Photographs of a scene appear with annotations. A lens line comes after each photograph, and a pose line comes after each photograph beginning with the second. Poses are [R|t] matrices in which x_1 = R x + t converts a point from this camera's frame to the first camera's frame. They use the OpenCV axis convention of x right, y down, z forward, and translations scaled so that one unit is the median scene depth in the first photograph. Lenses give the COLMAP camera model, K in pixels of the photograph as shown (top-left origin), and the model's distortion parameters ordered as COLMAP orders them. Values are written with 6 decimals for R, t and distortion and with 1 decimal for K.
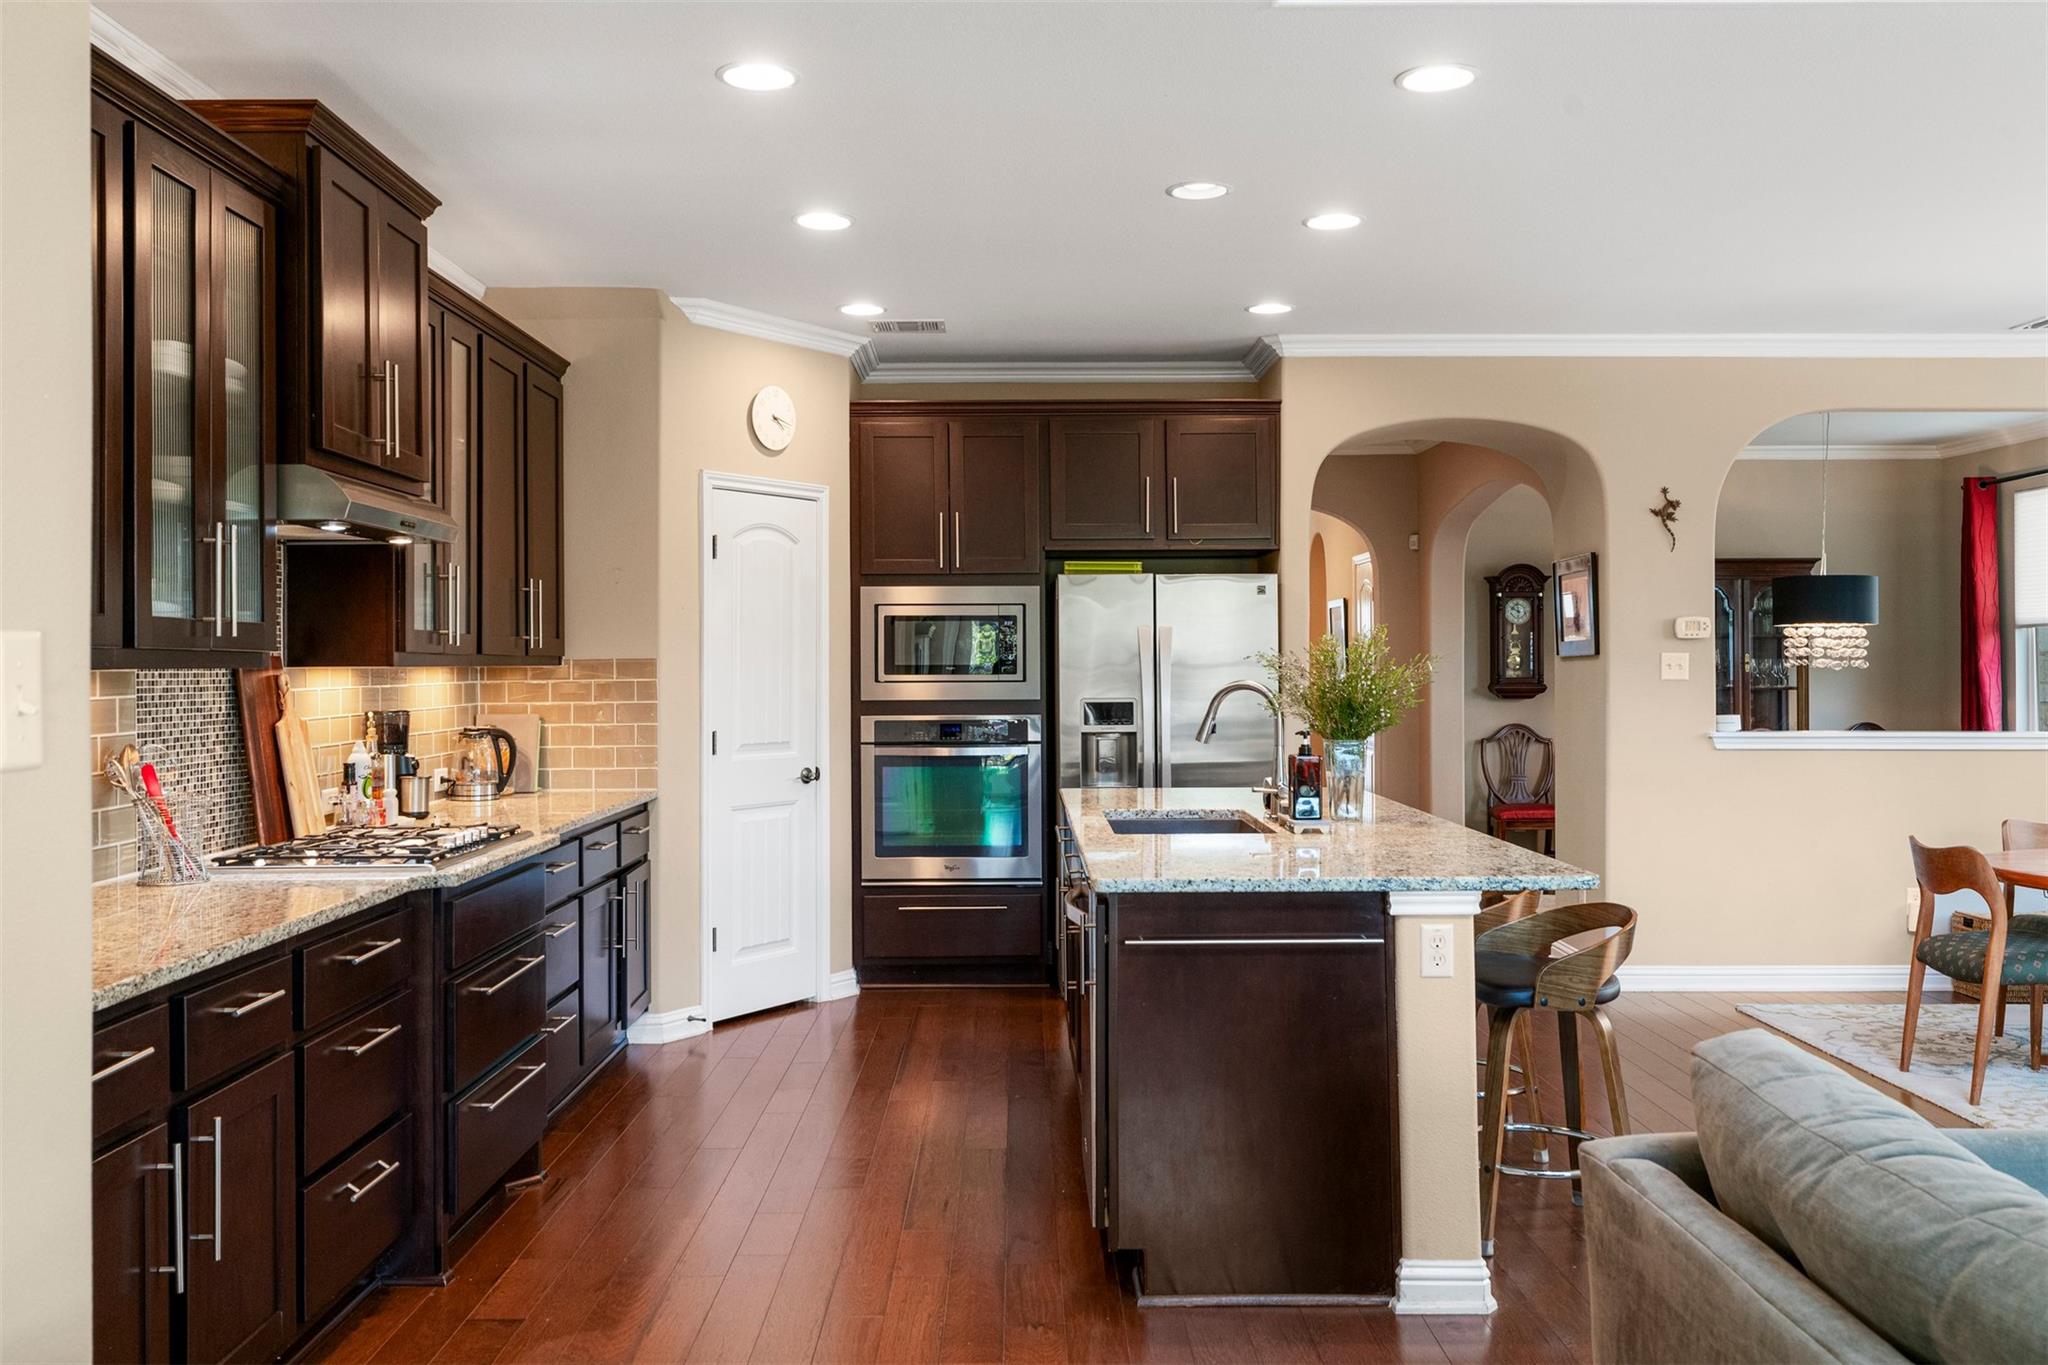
lens RADIAL K [[1724.3, 0, 1007.7], [0, 1724.3, 640.5], [0, 0, 1]] dist [0.025883, -0.005593]
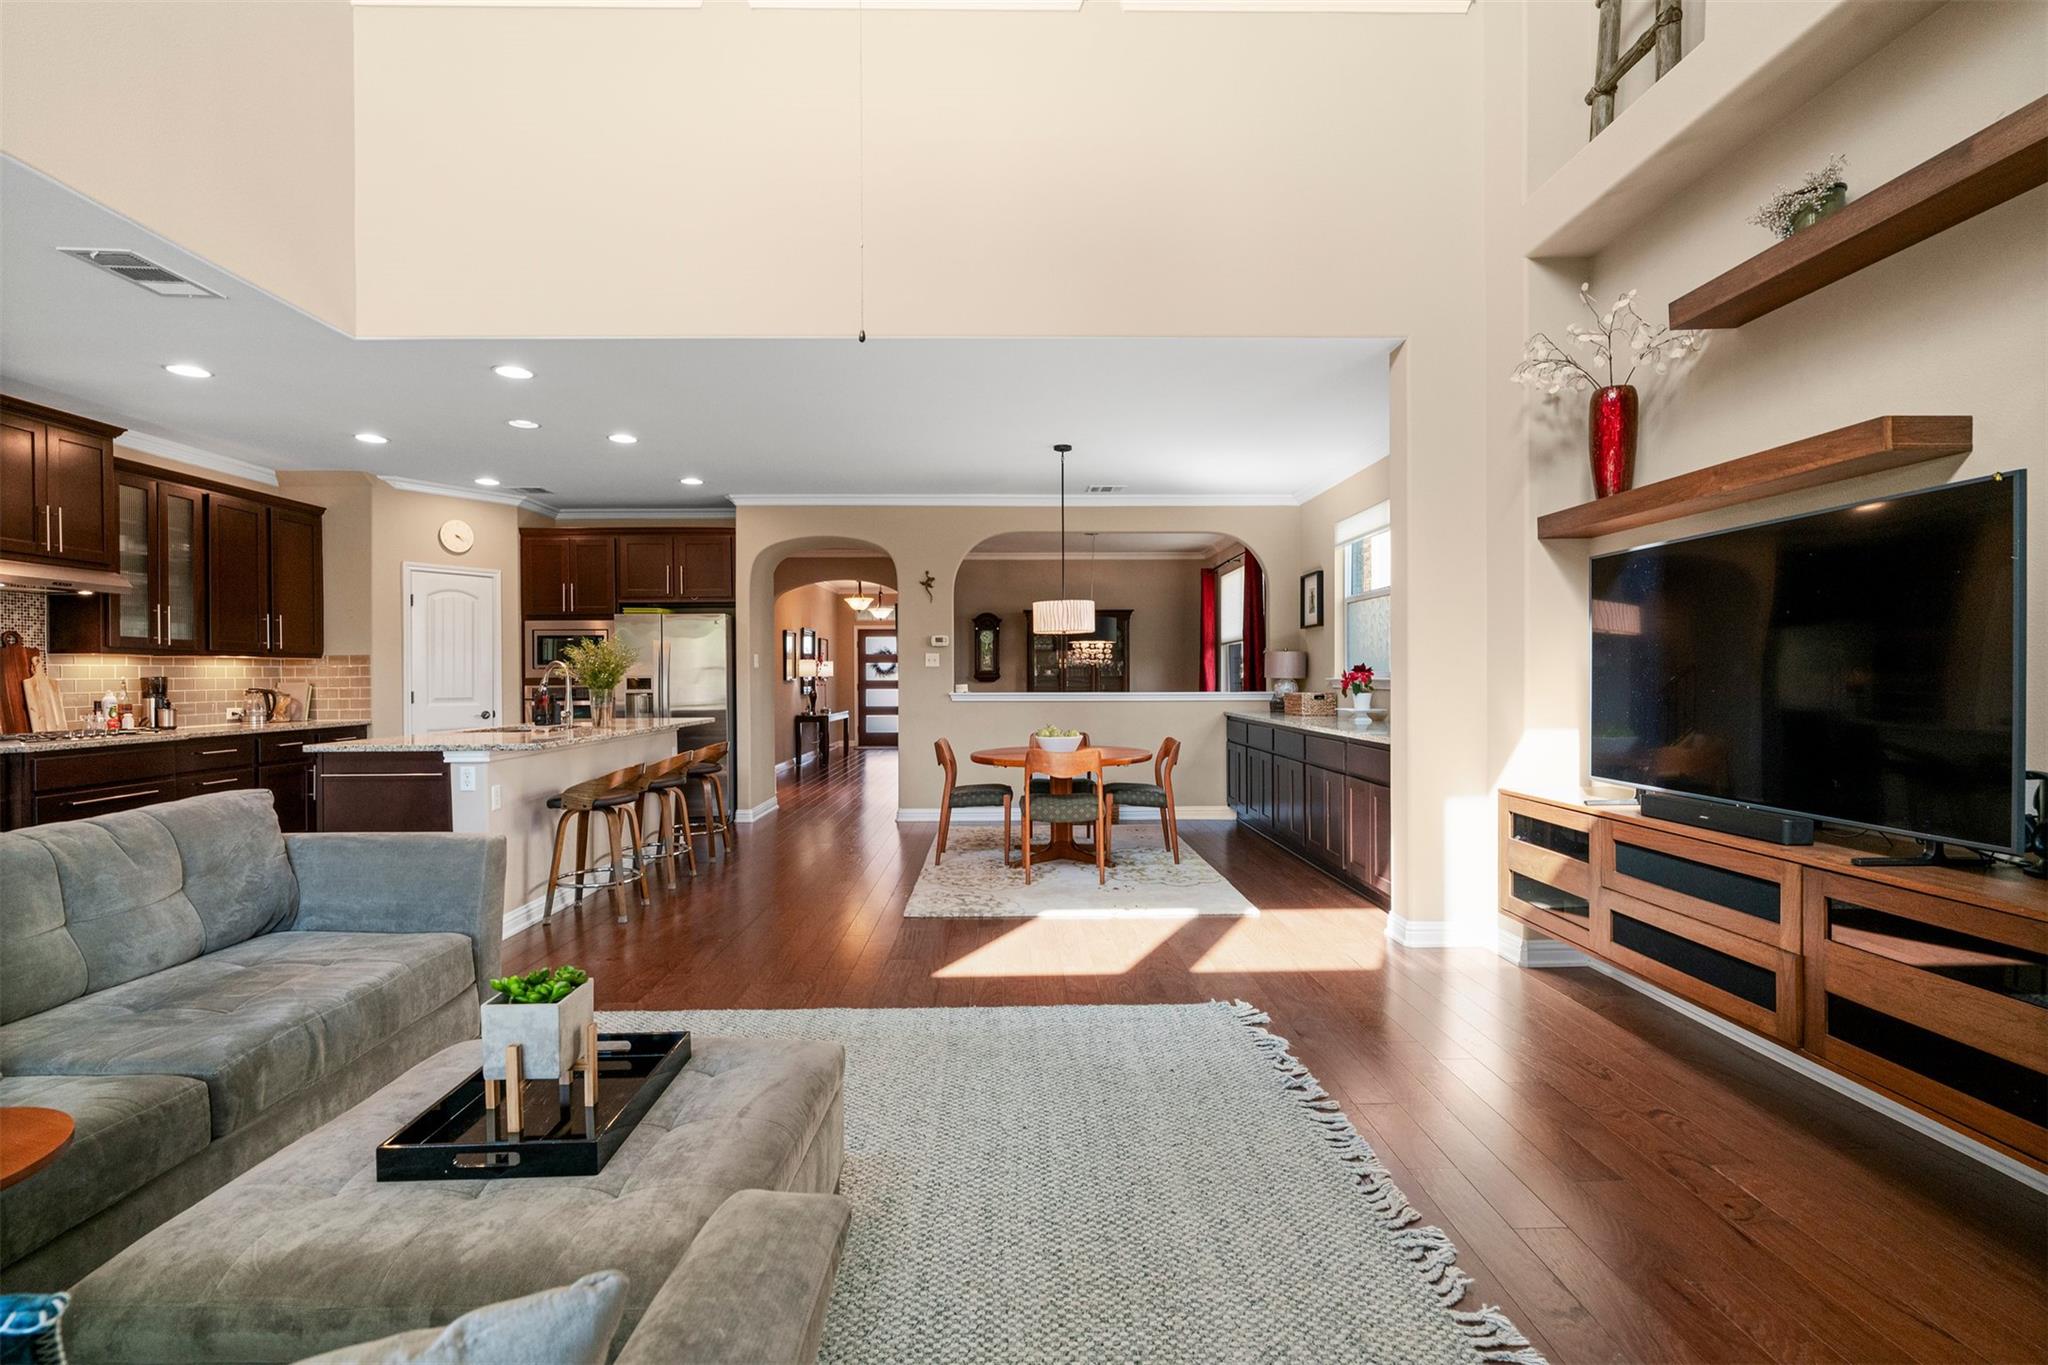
lens RADIAL K [[931.9, 0, 1021.6], [0, 931.9, 678.1], [0, 0, 1]] dist [-0.008540, 0.004694]
pose [[0.999979, -0.002431, 0.005949, 0.528600], [0.002346, 0.999895, 0.014332, 0.022501], [-0.005983, -0.014318, 0.999880, -0.087342]]
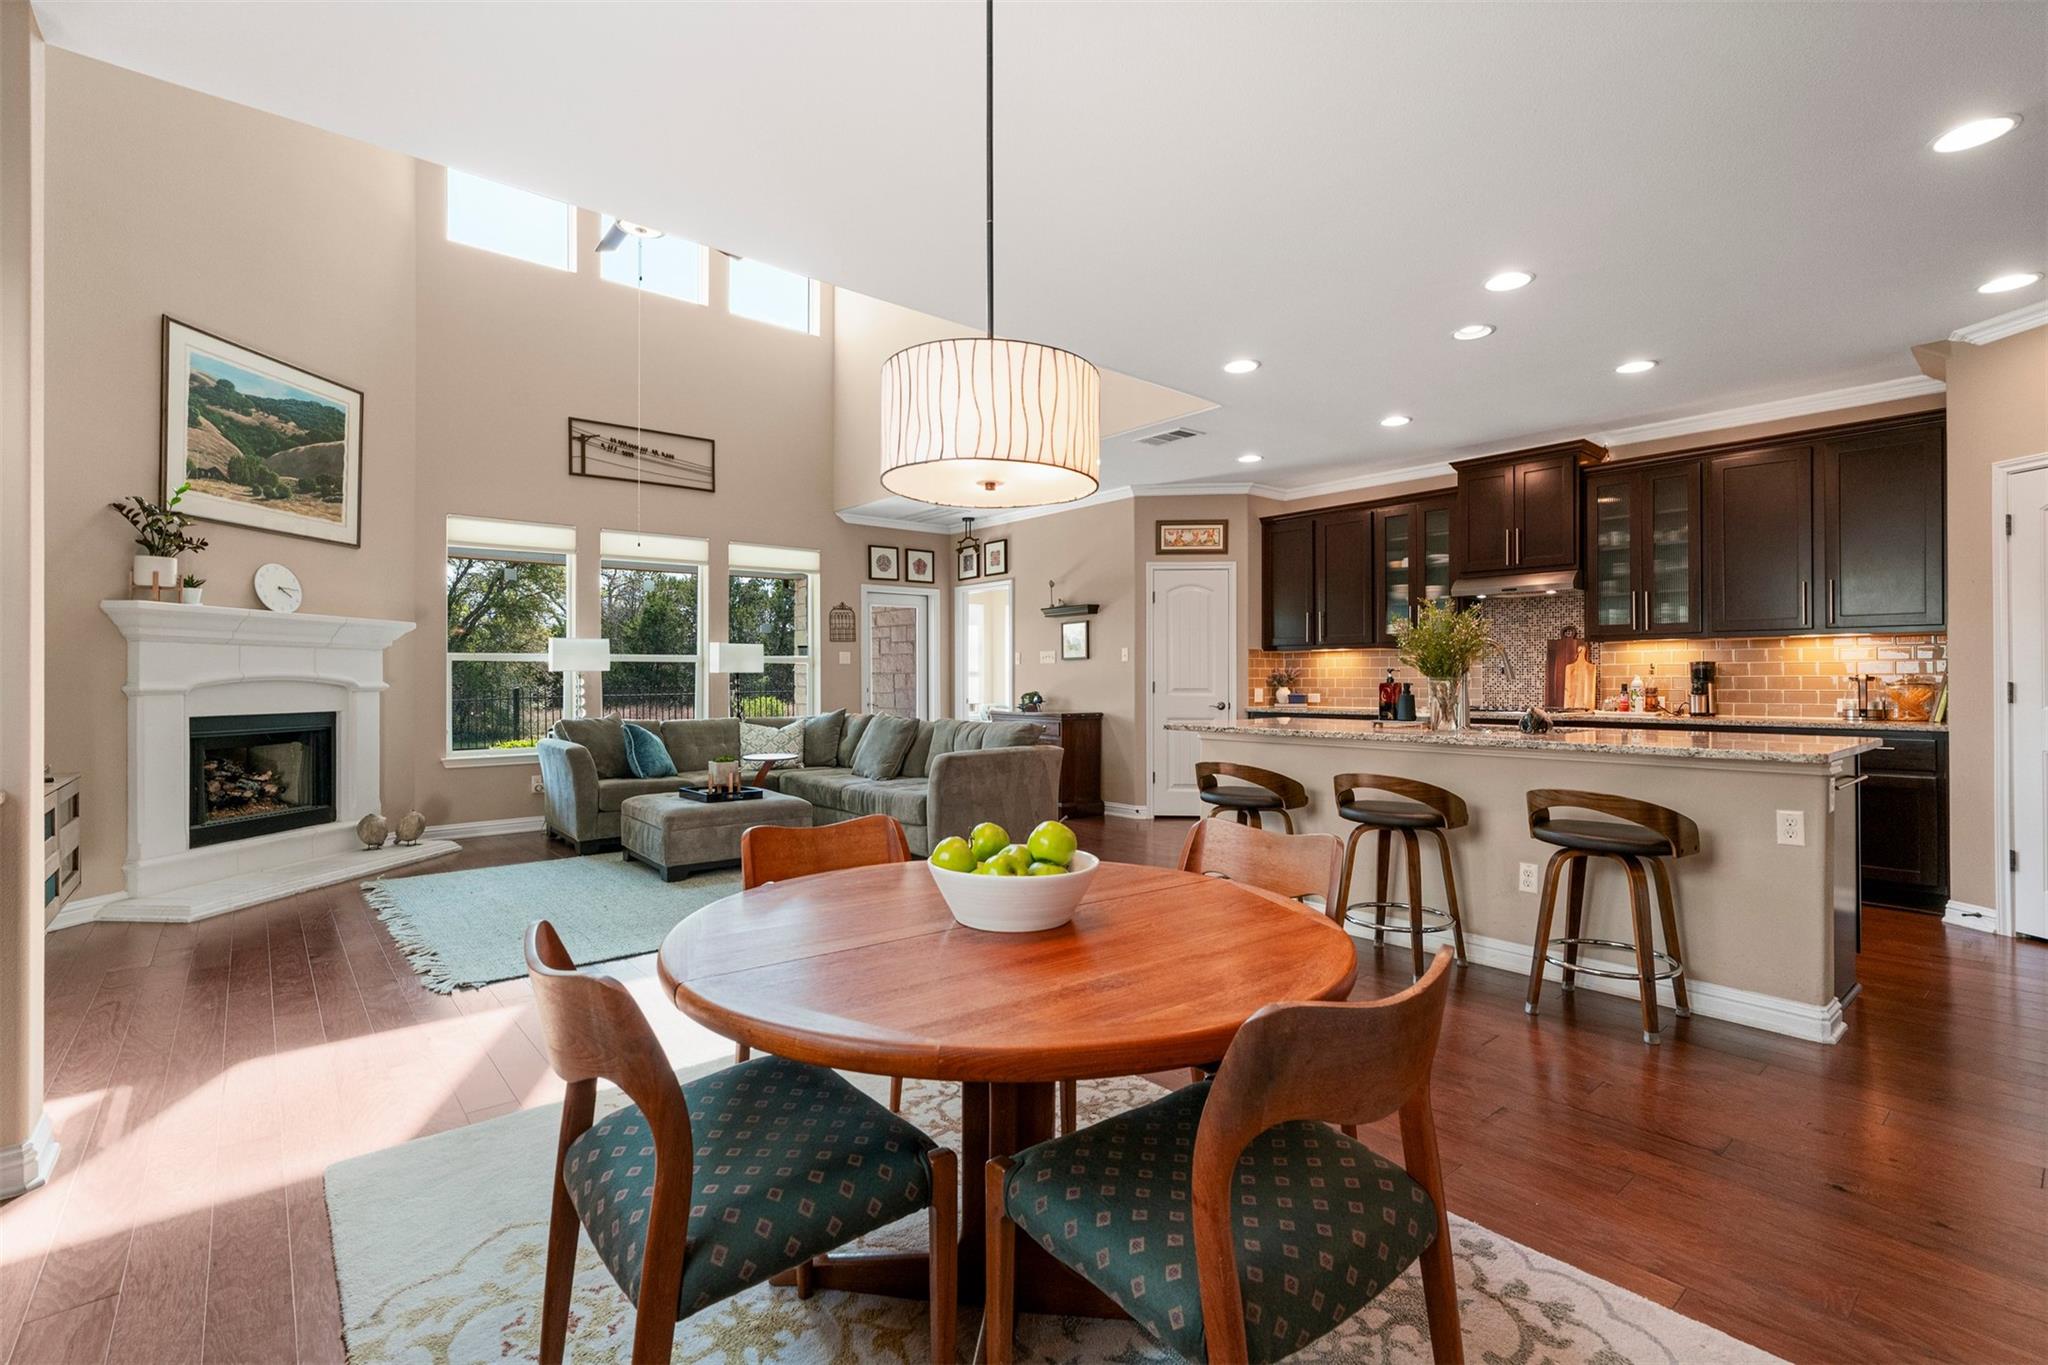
lens RADIAL K [[931.9, 0, 1004.0], [0, 931.9, 672.0], [0, 0, 1]] dist [-0.008540, 0.004694]
pose [[-0.765013, 0.001234, -0.644013, 0.751301], [0.012969, 0.999825, -0.013490, 0.044815], [0.643884, -0.018672, -0.764895, 1.030823]]
